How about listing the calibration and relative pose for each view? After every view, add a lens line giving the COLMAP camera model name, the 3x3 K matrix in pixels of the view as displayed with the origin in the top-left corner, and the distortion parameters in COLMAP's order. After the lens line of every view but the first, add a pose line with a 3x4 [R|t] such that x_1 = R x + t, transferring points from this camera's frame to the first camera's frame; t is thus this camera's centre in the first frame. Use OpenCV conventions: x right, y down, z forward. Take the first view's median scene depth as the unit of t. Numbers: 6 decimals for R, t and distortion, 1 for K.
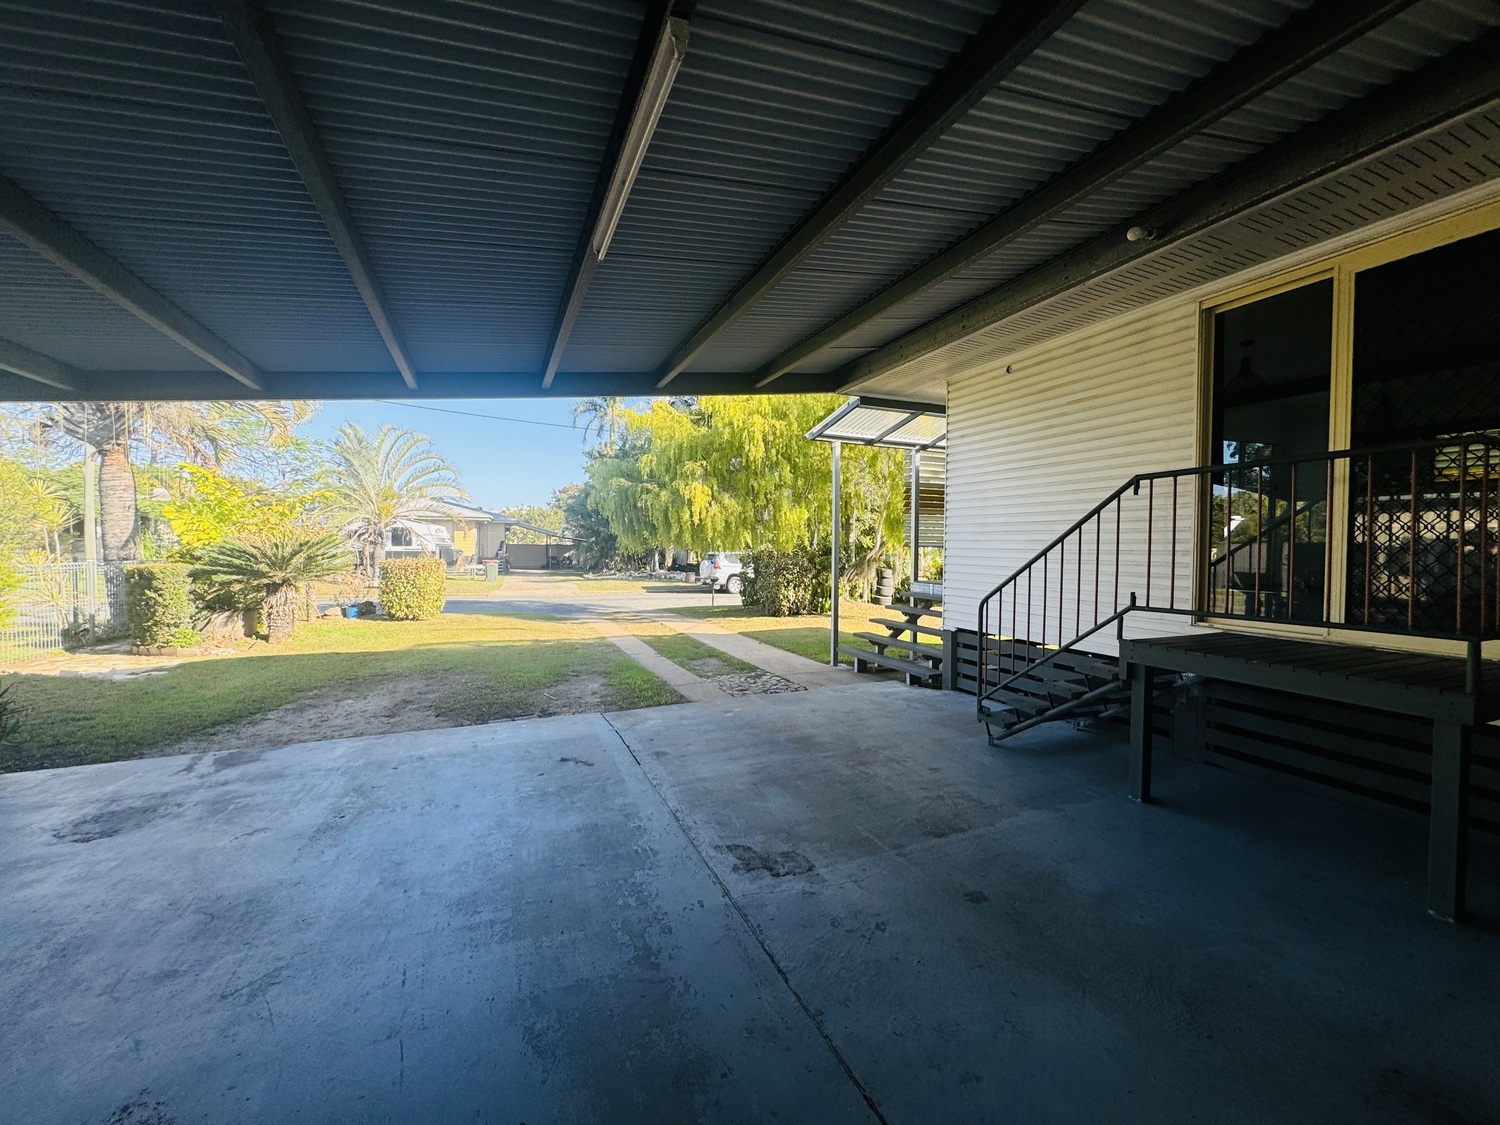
lens RADIAL K [[601.9, 0, 747.8], [0, 601.9, 554.7], [0, 0, 1]] dist [-0.006634, 0.001875]
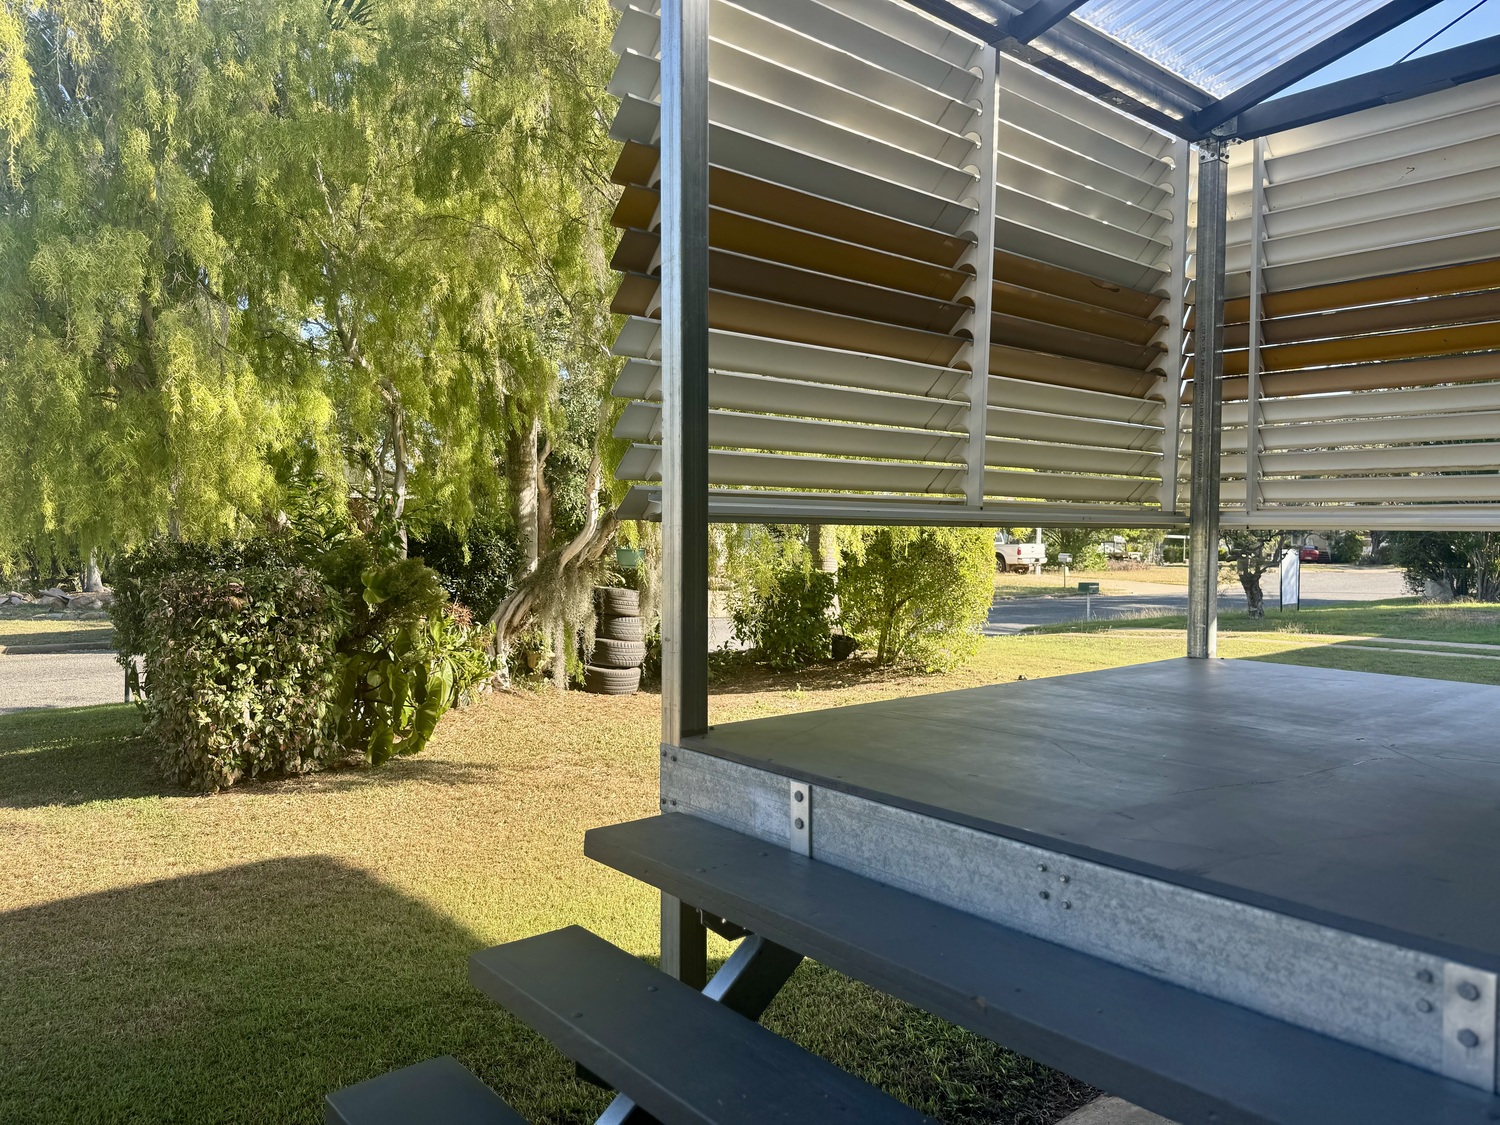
lens RADIAL K [[1053.2, 0, 748.6], [0, 1053.2, 561.0], [0, 0, 1]] dist [0.067445, -0.084207]
pose [[0.952326, -0.010735, 0.304892, 0.115885], [0.005856, 0.999840, 0.016915, -0.003503], [-0.305025, -0.014323, 0.952237, 0.404341]]
